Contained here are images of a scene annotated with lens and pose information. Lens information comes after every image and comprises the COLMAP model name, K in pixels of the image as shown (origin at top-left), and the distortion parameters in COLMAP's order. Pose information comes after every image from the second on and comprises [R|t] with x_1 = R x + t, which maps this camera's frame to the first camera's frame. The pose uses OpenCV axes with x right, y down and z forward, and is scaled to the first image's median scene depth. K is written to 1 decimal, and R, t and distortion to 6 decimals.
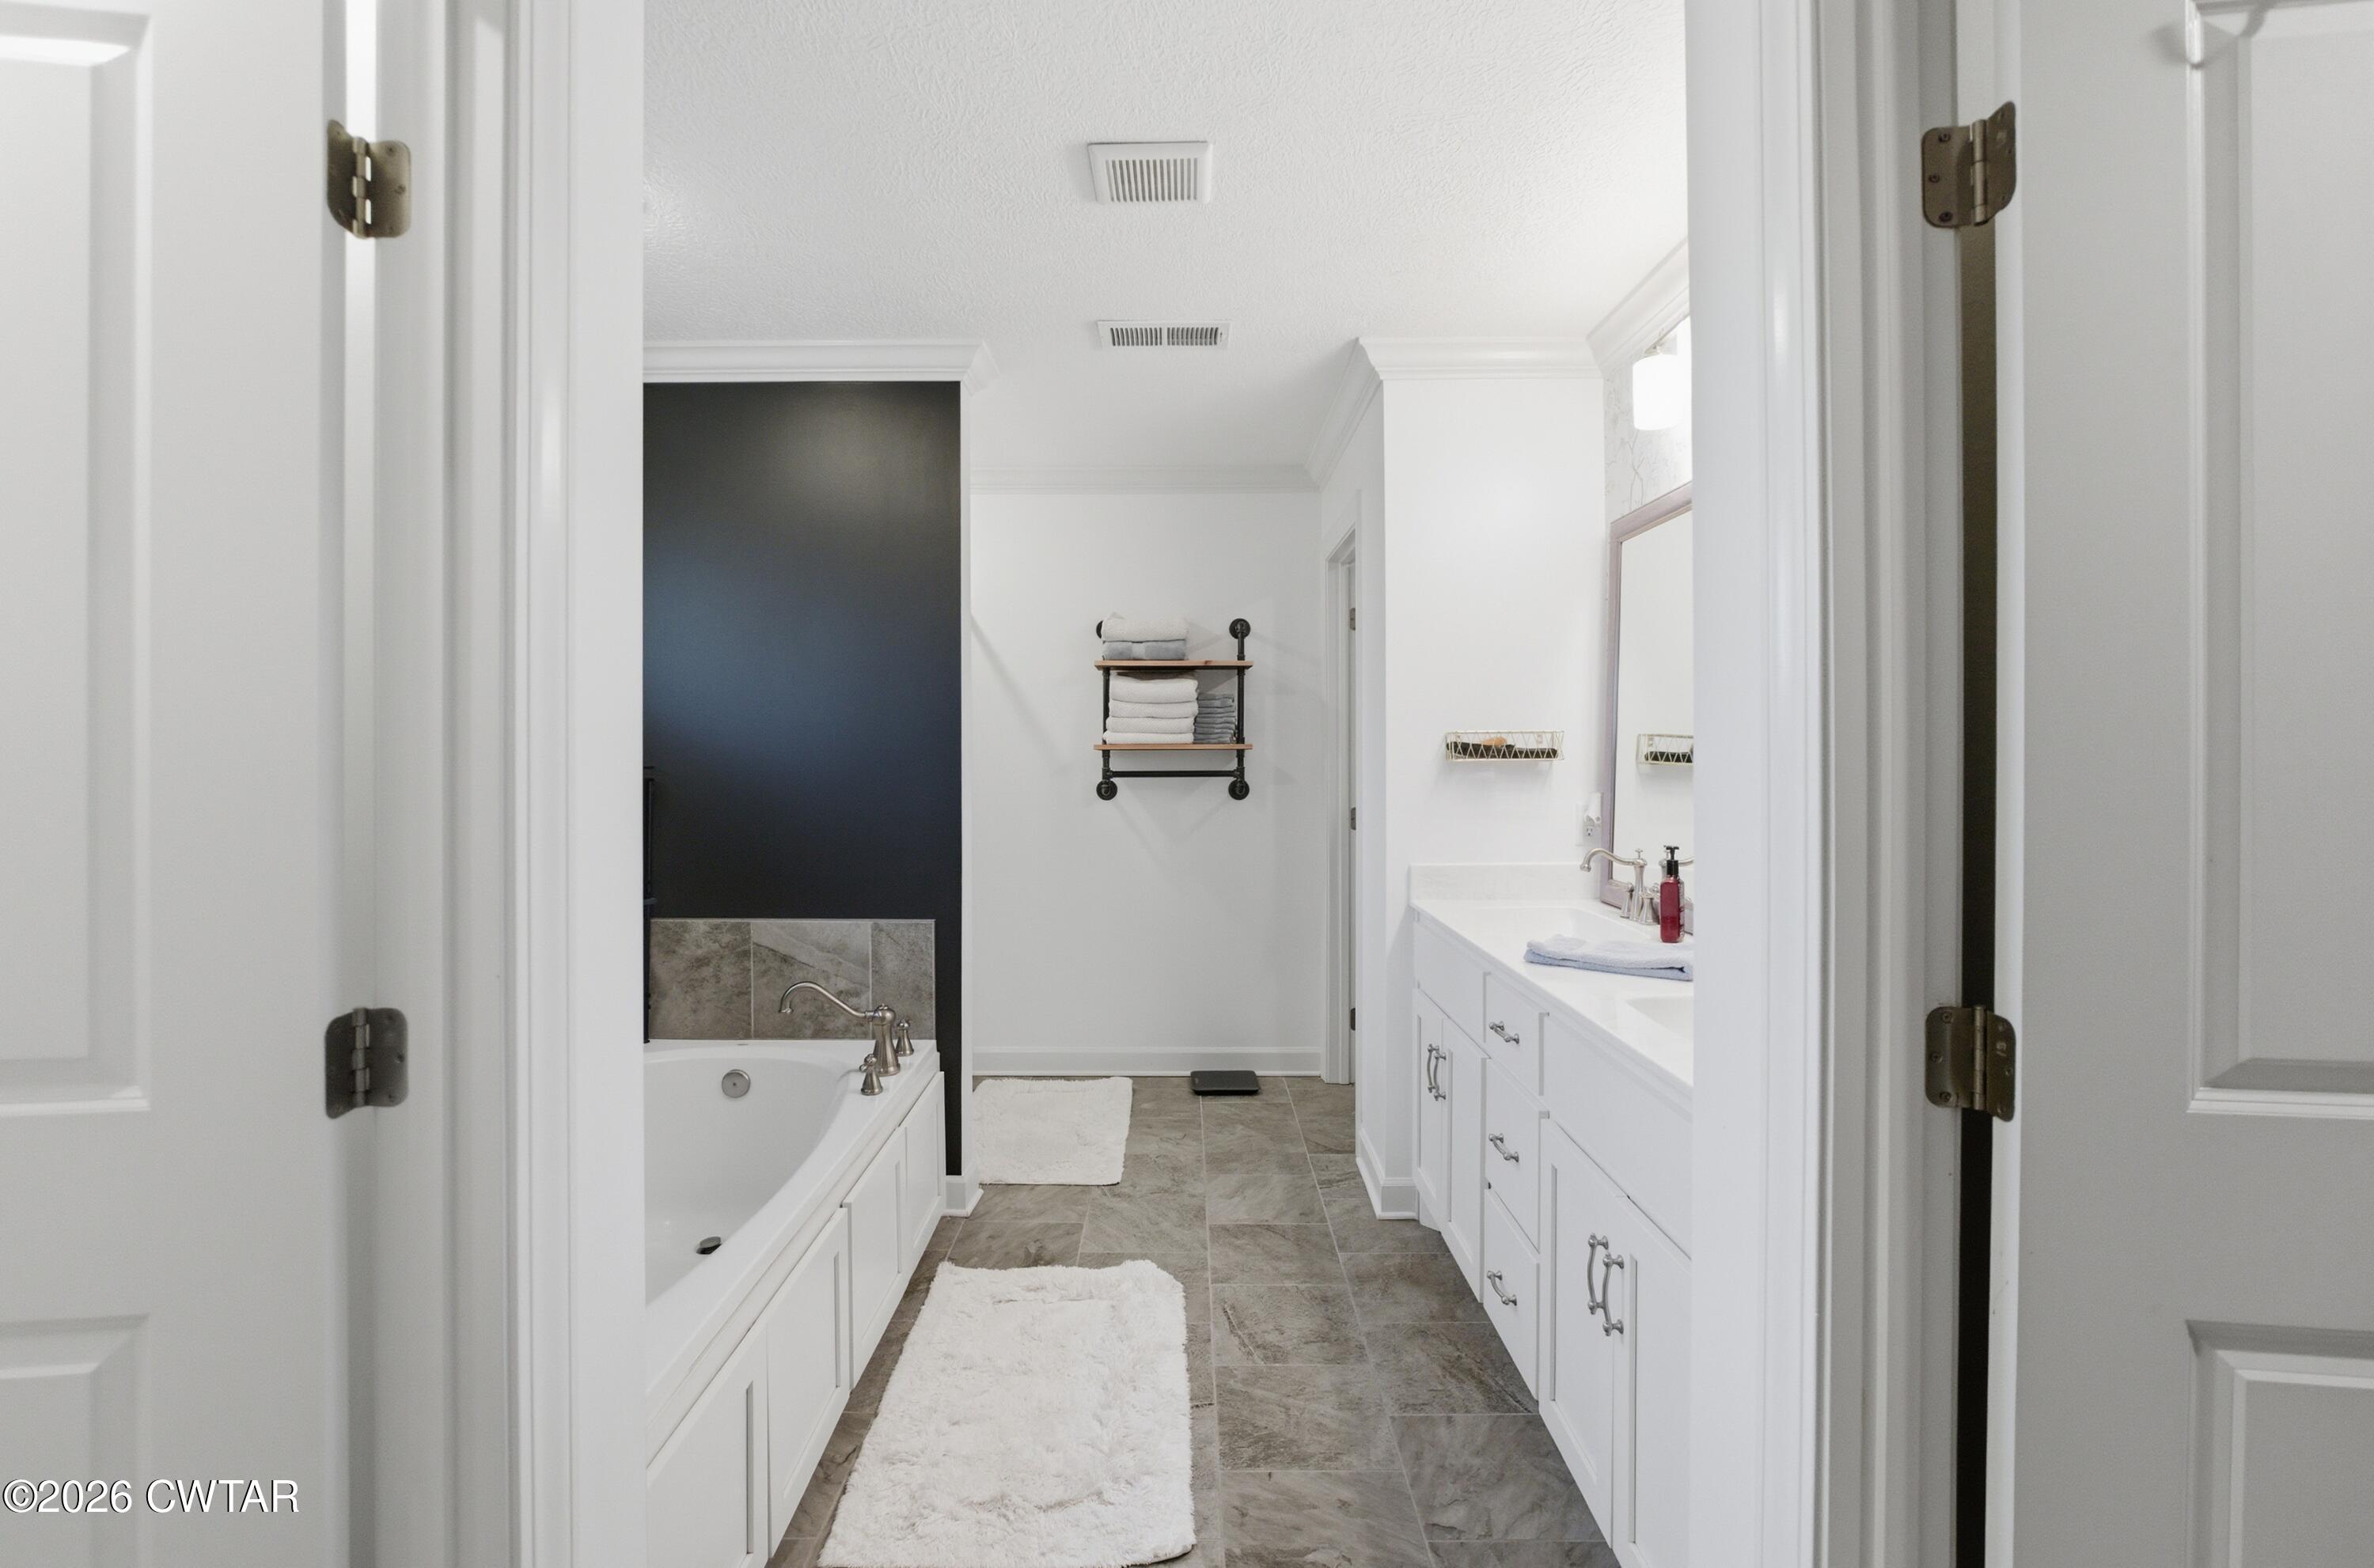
lens RADIAL K [[1059.0, 0, 1182.7], [0, 1059.0, 792.2], [0, 0, 1]] dist [-0.025522, 0.005055]
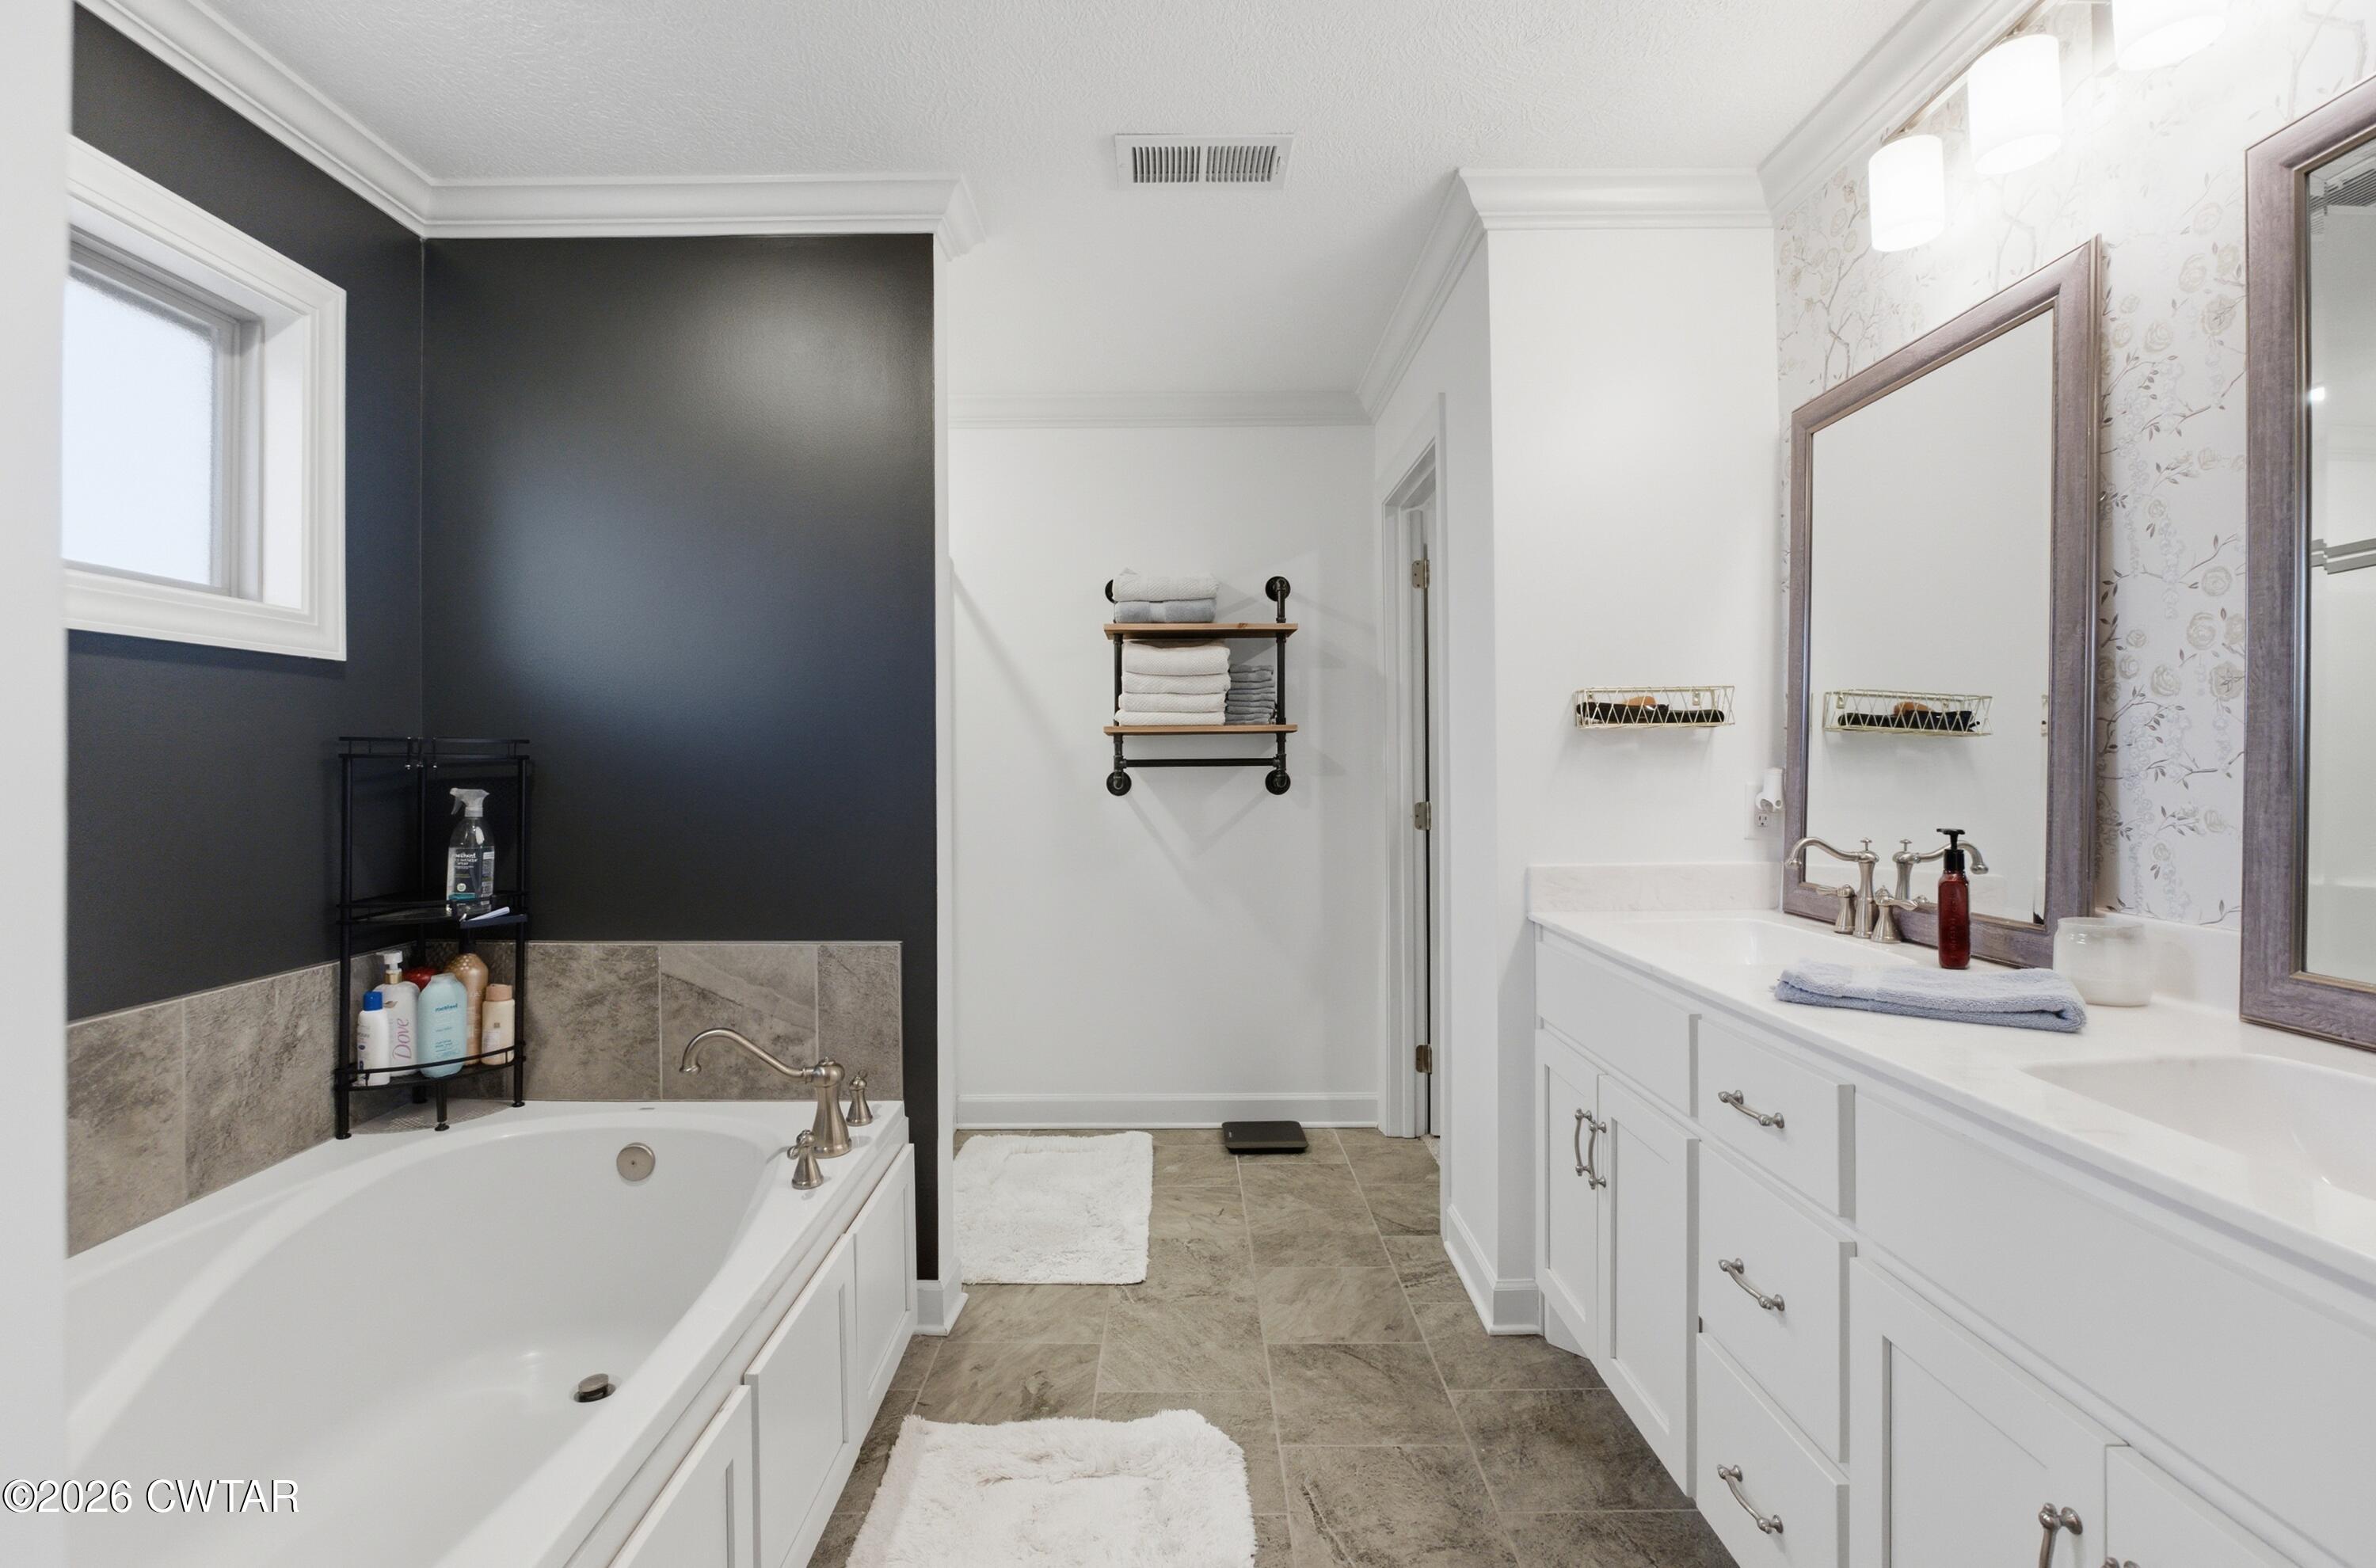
lens RADIAL K [[1060.0, 0, 1180.1], [0, 1060.0, 802.3], [0, 0, 1]] dist [-0.025522, 0.005055]
pose [[0.999985, -0.005249, 0.001743, -0.036311], [0.005263, 0.999953, -0.008126, 0.028710], [-0.001700, 0.008135, 0.999965, 0.246346]]
